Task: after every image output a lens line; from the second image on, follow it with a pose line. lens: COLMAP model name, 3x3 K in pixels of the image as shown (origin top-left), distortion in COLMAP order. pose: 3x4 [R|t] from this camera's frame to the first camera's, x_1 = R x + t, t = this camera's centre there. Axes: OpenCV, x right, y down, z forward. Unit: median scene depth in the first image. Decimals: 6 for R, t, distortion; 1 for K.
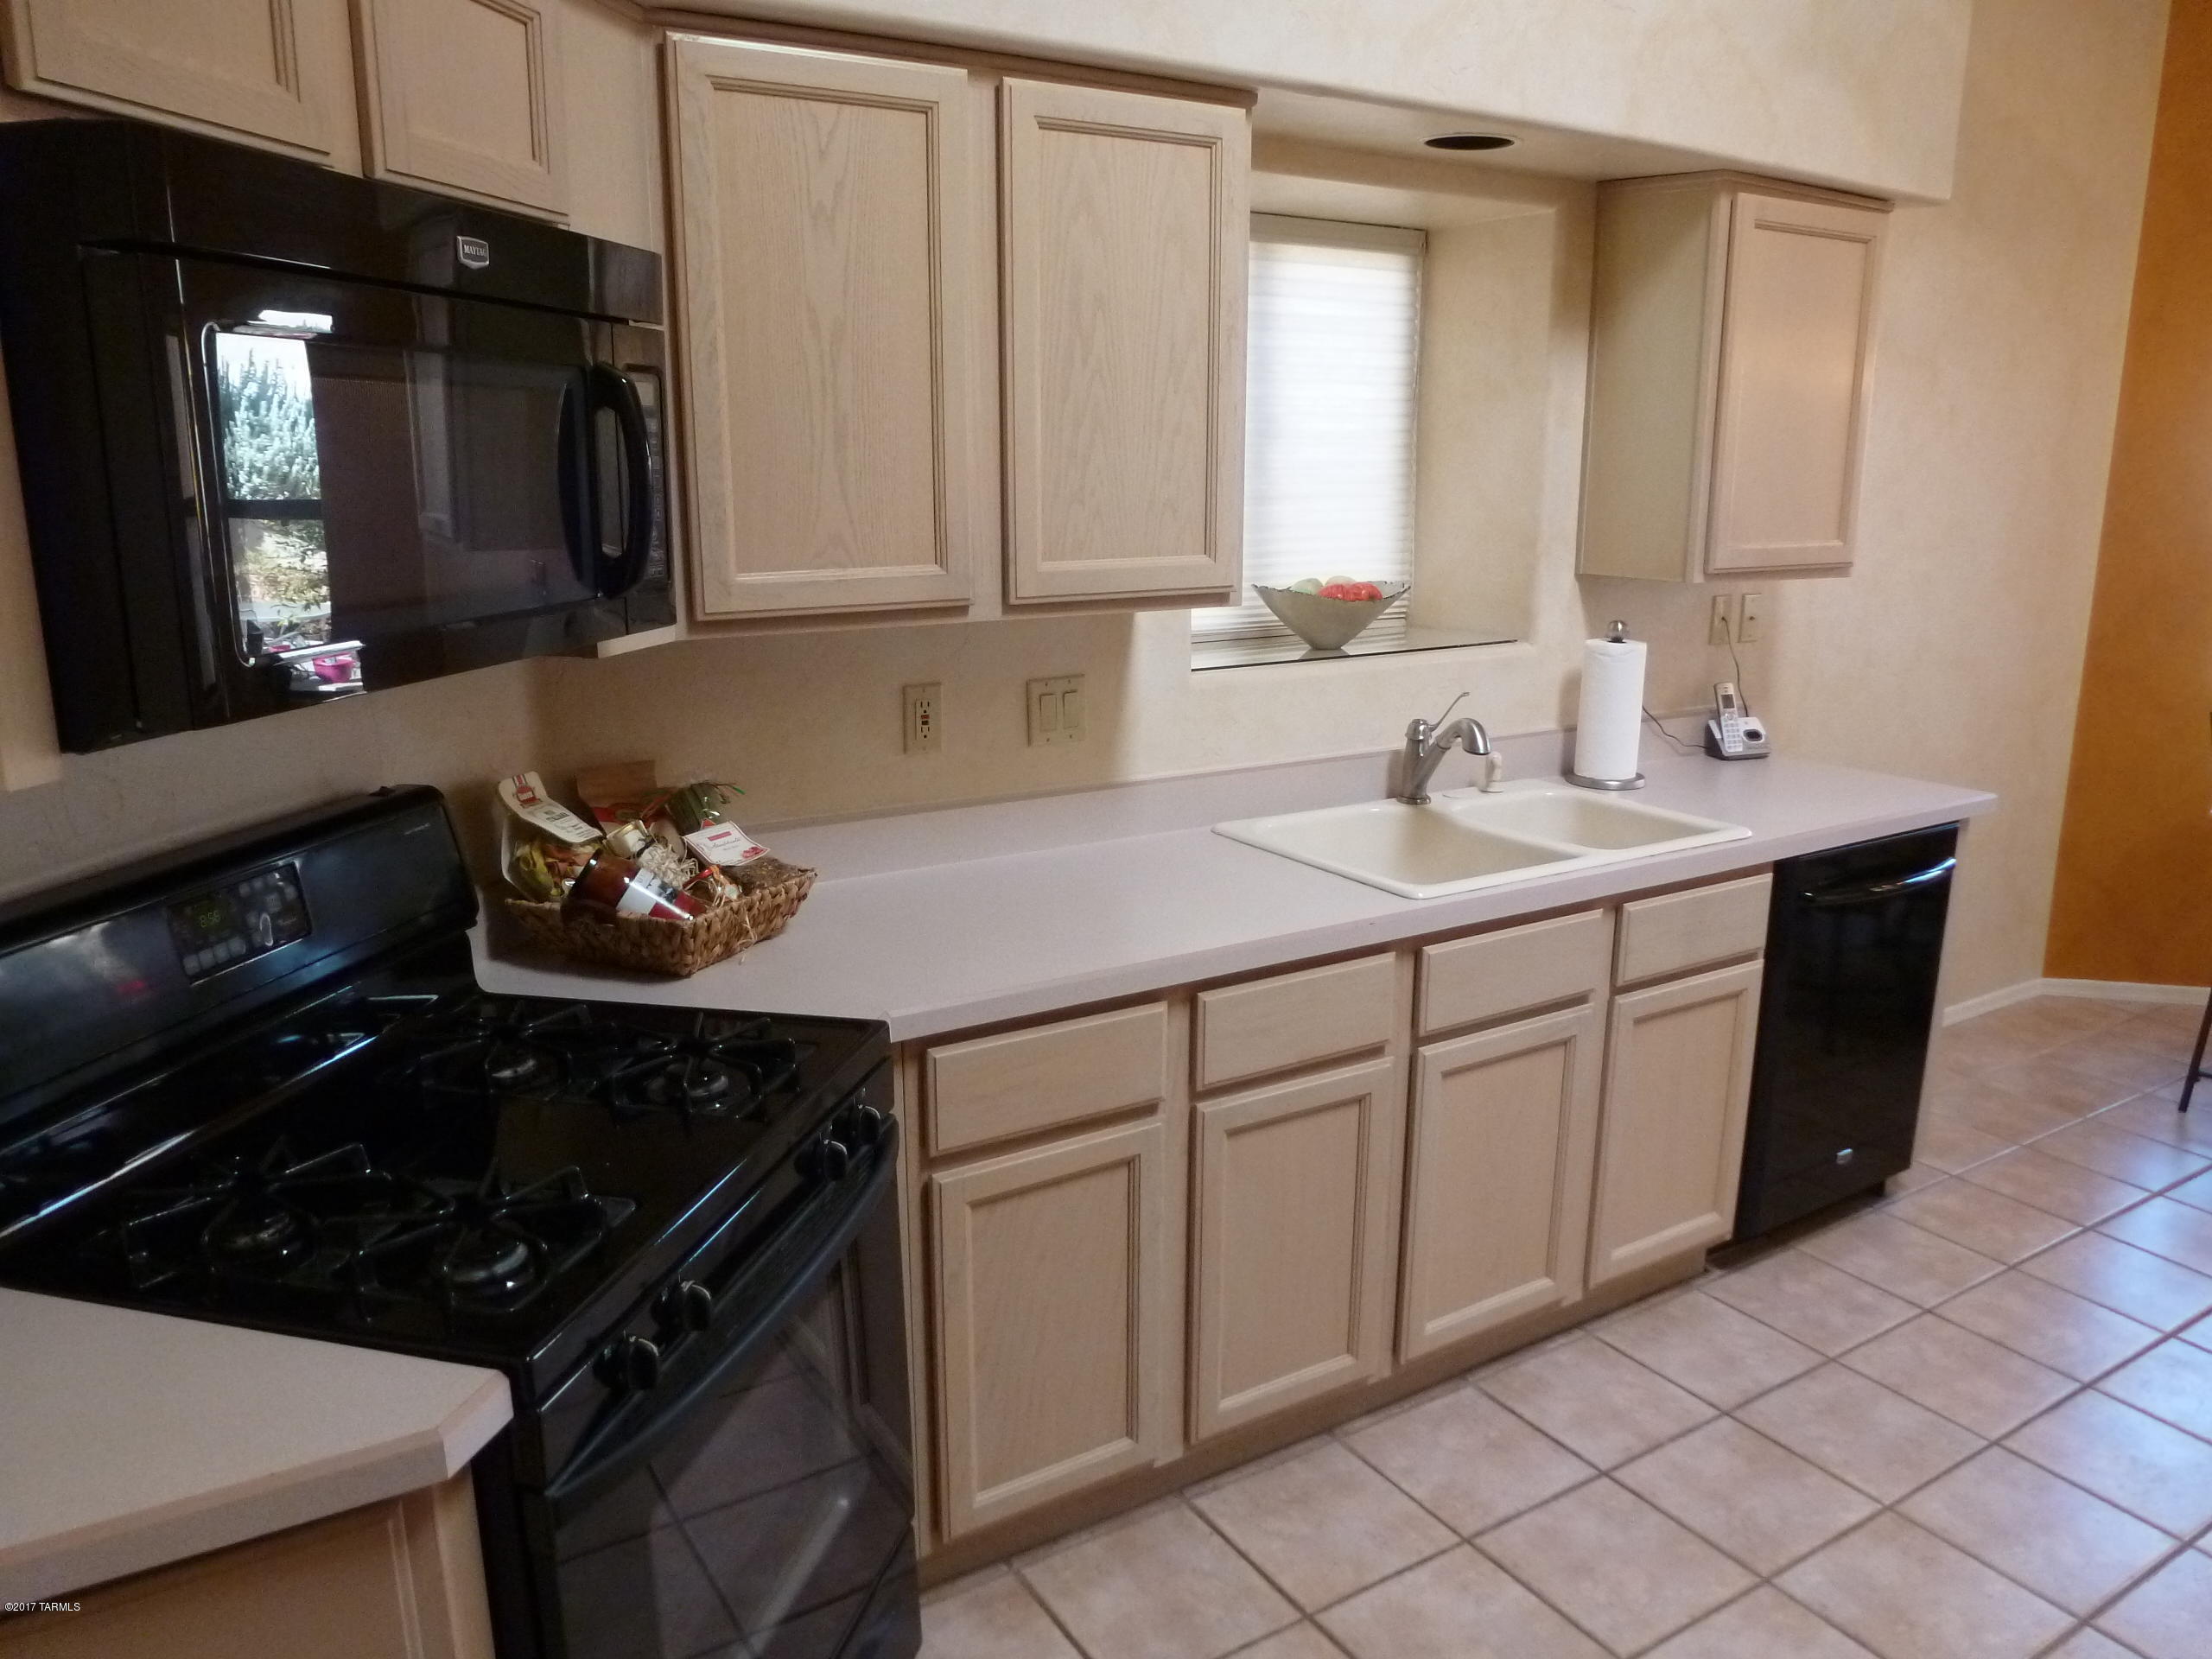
lens RADIAL K [[1596.8, 0, 1113.0], [0, 1596.8, 831.9], [0, 0, 1]] dist [-0.043819, 0.002813]
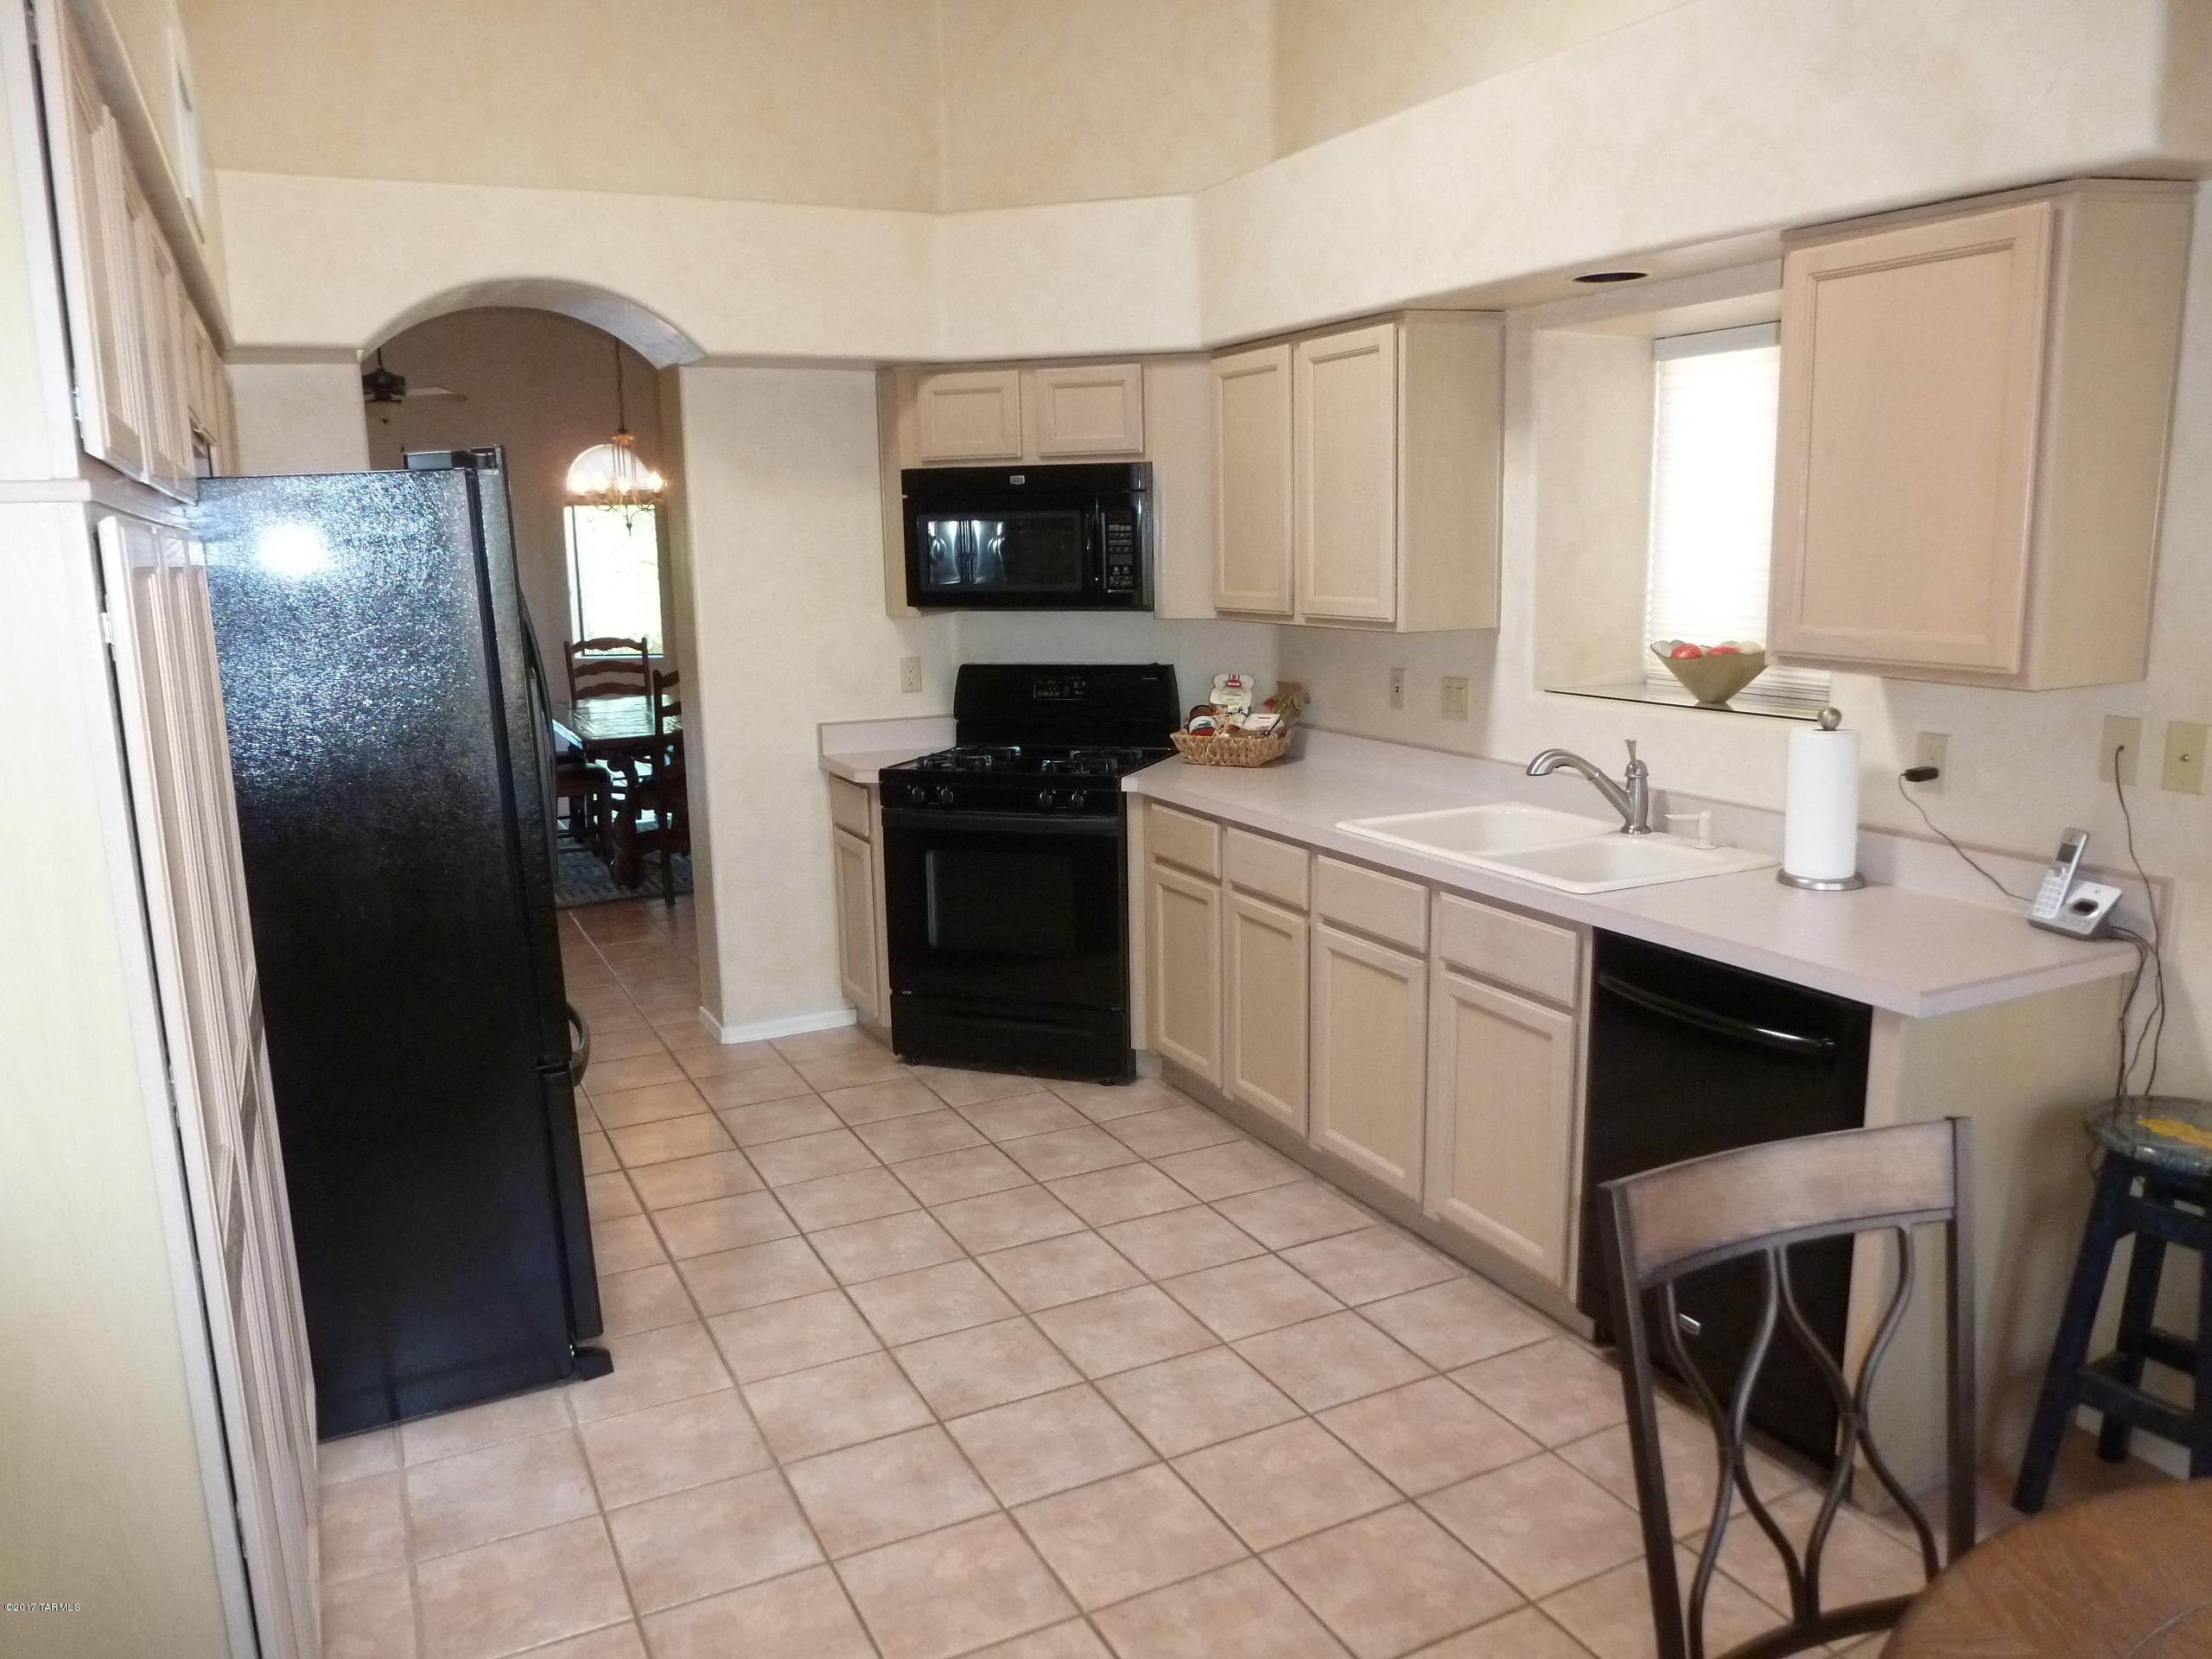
lens RADIAL K [[1596.8, 0, 1113.0], [0, 1596.8, 831.9], [0, 0, 1]] dist [-0.043819, 0.002813]
pose [[-0.095233, 0.183614, -0.978374, 1.509221], [-0.211613, 0.956643, 0.200134, -0.189430], [0.972703, 0.226096, -0.052249, 0.781978]]
